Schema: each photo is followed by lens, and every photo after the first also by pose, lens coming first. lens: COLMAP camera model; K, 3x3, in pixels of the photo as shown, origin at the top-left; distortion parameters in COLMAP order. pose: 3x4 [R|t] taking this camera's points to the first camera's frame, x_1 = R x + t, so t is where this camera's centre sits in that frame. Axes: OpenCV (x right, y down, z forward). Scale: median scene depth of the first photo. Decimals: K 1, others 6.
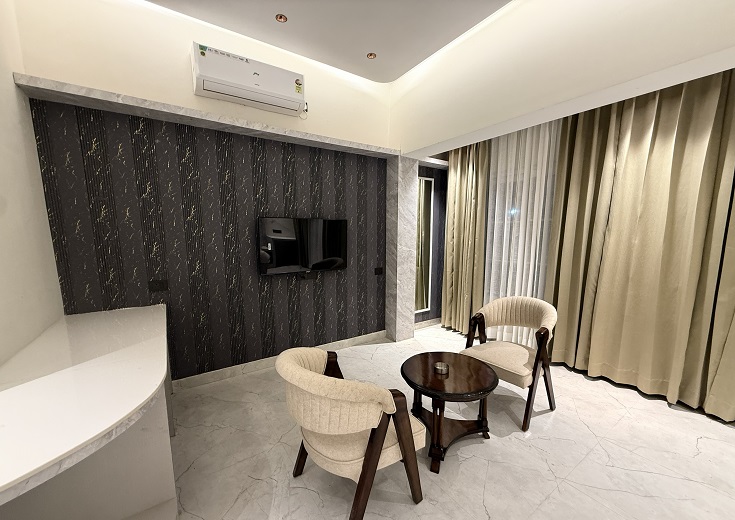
lens RADIAL K [[294.2, 0, 367.5], [0, 294.2, 276.1], [0, 0, 1]] dist [-0.000072, 0.000552]
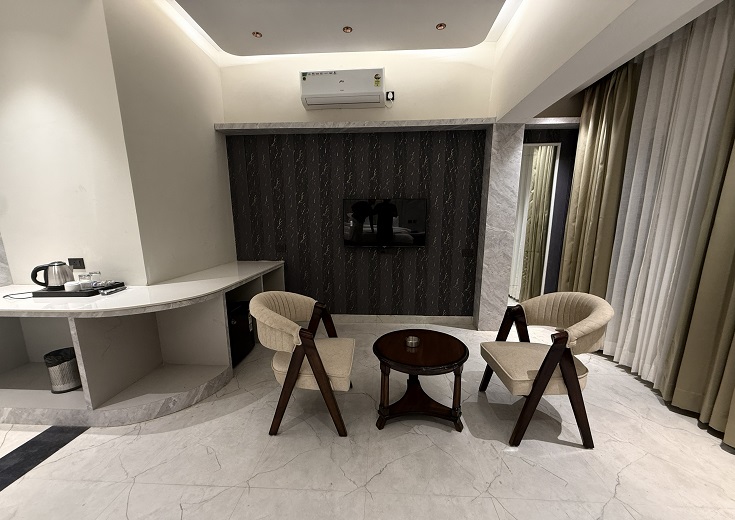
lens RADIAL K [[294.2, 0, 367.5], [0, 294.2, 276.1], [0, 0, 1]] dist [-0.000072, 0.000552]
pose [[0.790634, 0.118404, -0.600732, 0.409065], [-0.088293, 0.992917, 0.079501, 0.011784], [0.605890, -0.009816, 0.795488, 0.057547]]
